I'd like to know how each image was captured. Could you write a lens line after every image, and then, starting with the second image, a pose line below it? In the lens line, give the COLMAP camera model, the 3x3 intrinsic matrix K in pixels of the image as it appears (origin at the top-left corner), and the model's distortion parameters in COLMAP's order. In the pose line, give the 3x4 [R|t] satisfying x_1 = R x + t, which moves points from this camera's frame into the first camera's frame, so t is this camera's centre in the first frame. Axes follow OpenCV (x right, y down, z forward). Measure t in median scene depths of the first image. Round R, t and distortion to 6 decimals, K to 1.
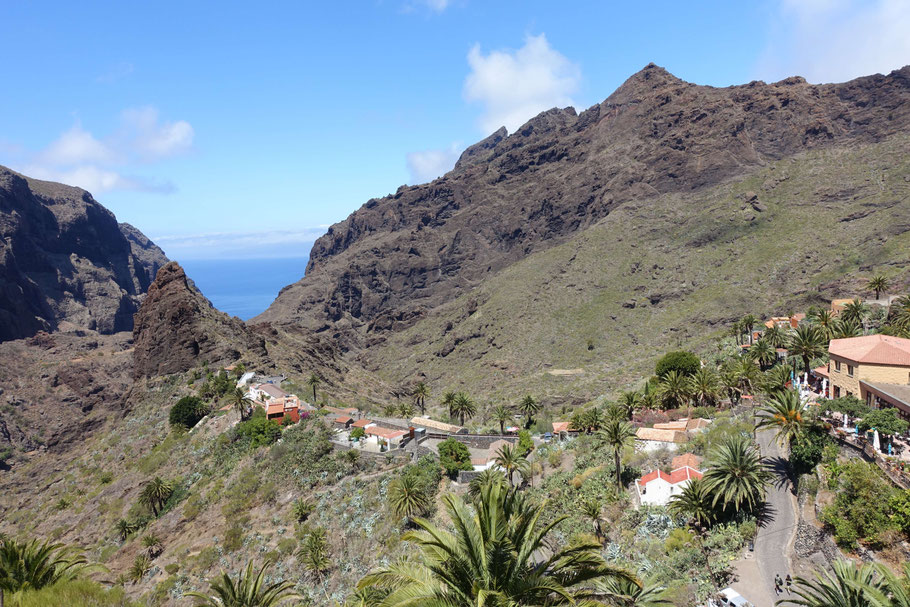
lens RADIAL K [[633.0, 0, 459.9], [0, 633.0, 301.8], [0, 0, 1]] dist [-0.005969, 0.000881]
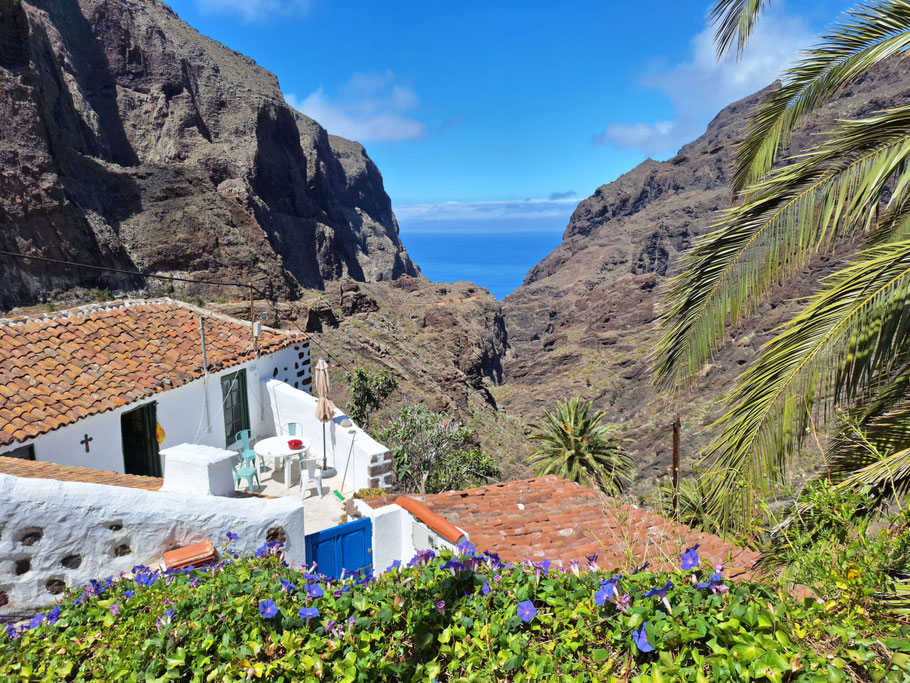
lens RADIAL K [[644.3, 0, 454.5], [0, 644.3, 341.8], [0, 0, 1]] dist [0.030801, -0.031299]
pose [[0.979244, 0.066579, -0.191439, -0.273257], [-0.049298, 0.994383, 0.093660, 0.039282], [0.196599, -0.082278, 0.977026, -0.014370]]
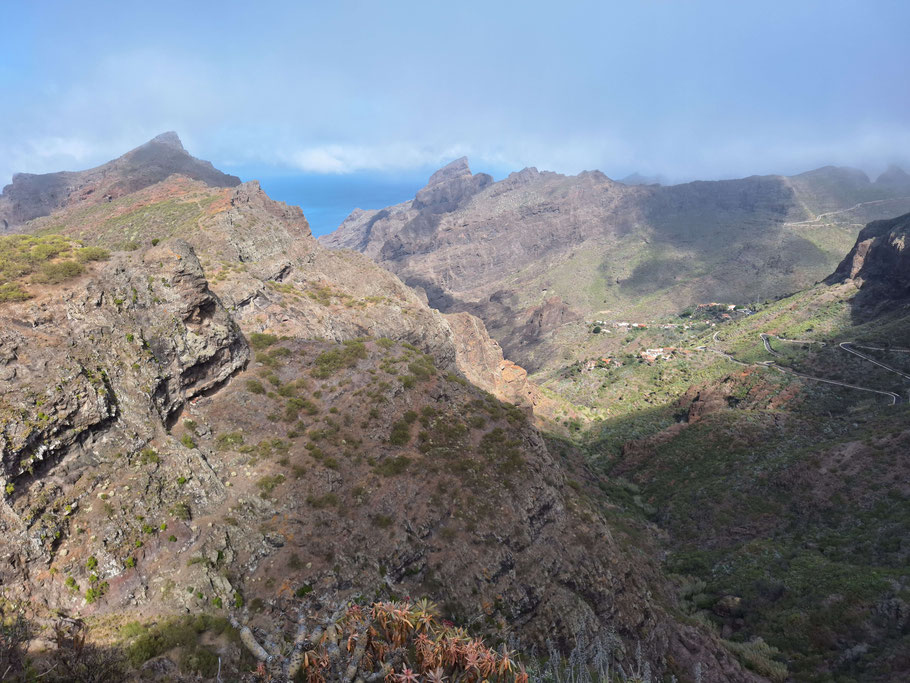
lens RADIAL K [[644.3, 0, 454.6], [0, 644.3, 342.7], [0, 0, 1]] dist [0.030801, -0.031299]
pose [[0.941725, -0.106844, 0.318964, -0.800492], [0.047961, 0.981176, 0.187066, -0.188992], [-0.332947, -0.160866, 0.929122, -0.874270]]
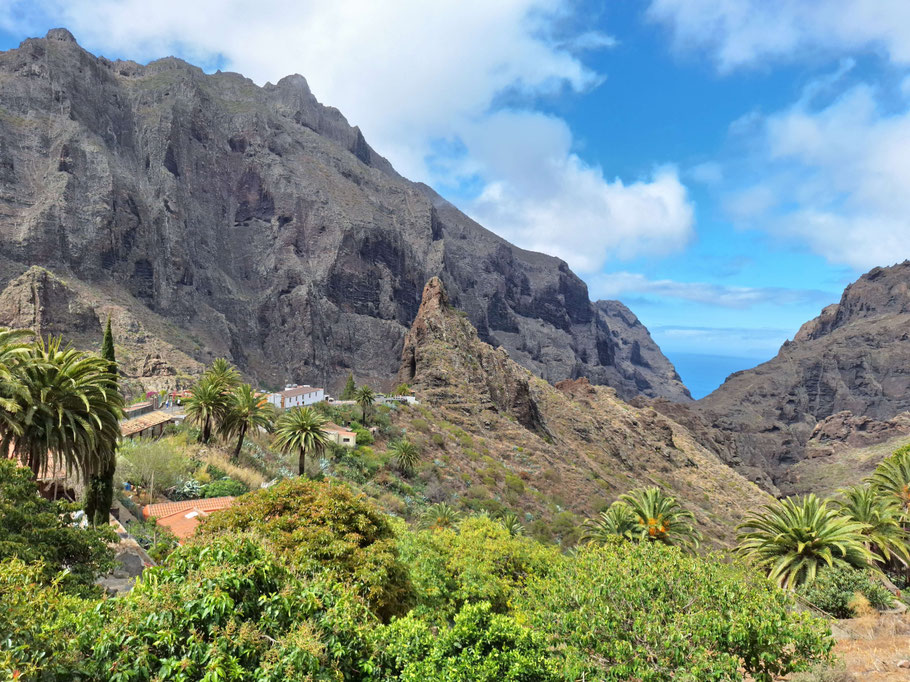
lens RADIAL K [[660.4, 0, 423.9], [0, 660.4, 367.6], [0, 0, 1]] dist [0.007792, -0.007816]
pose [[0.680362, 0.117373, -0.723416, 0.071332], [-0.150769, 0.988395, 0.018569, 0.015186], [0.717200, 0.096435, 0.690163, 0.122519]]
